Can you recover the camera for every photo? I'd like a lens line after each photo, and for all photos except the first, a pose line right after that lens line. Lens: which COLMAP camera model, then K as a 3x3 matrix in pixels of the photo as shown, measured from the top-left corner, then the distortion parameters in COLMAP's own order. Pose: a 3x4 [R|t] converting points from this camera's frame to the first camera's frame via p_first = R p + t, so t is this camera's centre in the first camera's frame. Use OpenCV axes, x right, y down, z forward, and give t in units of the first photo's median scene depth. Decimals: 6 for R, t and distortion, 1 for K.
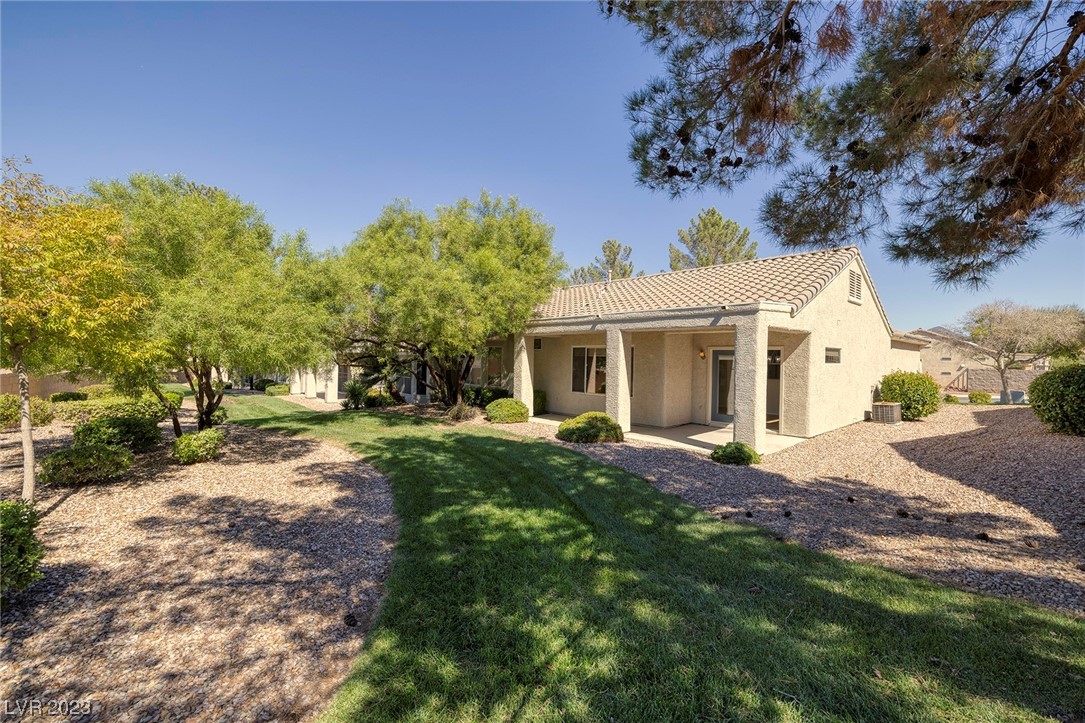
lens RADIAL K [[472.8, 0, 537.4], [0, 472.8, 357.7], [0, 0, 1]] dist [0.005062, 0.000341]
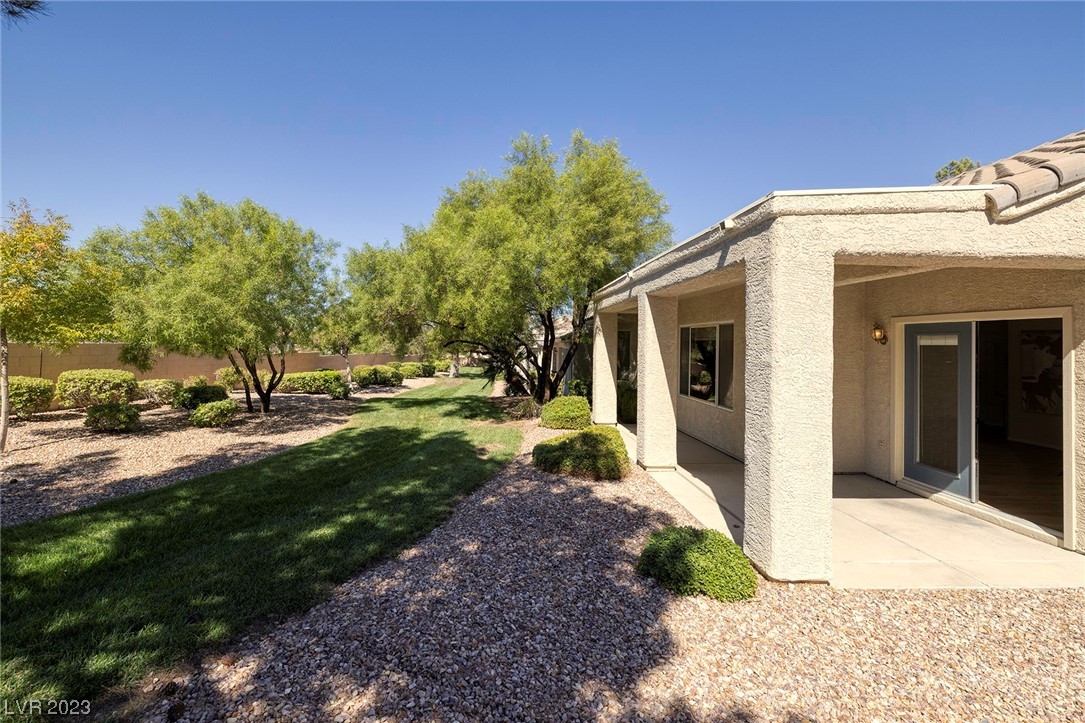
lens RADIAL K [[472.8, 0, 506.3], [0, 472.8, 335.5], [0, 0, 1]] dist [0.005062, 0.000341]
pose [[0.724297, -0.013868, -0.689349, 0.515004], [-0.005290, 0.999657, -0.025668, 0.011239], [0.689468, 0.022238, 0.723974, 0.493169]]
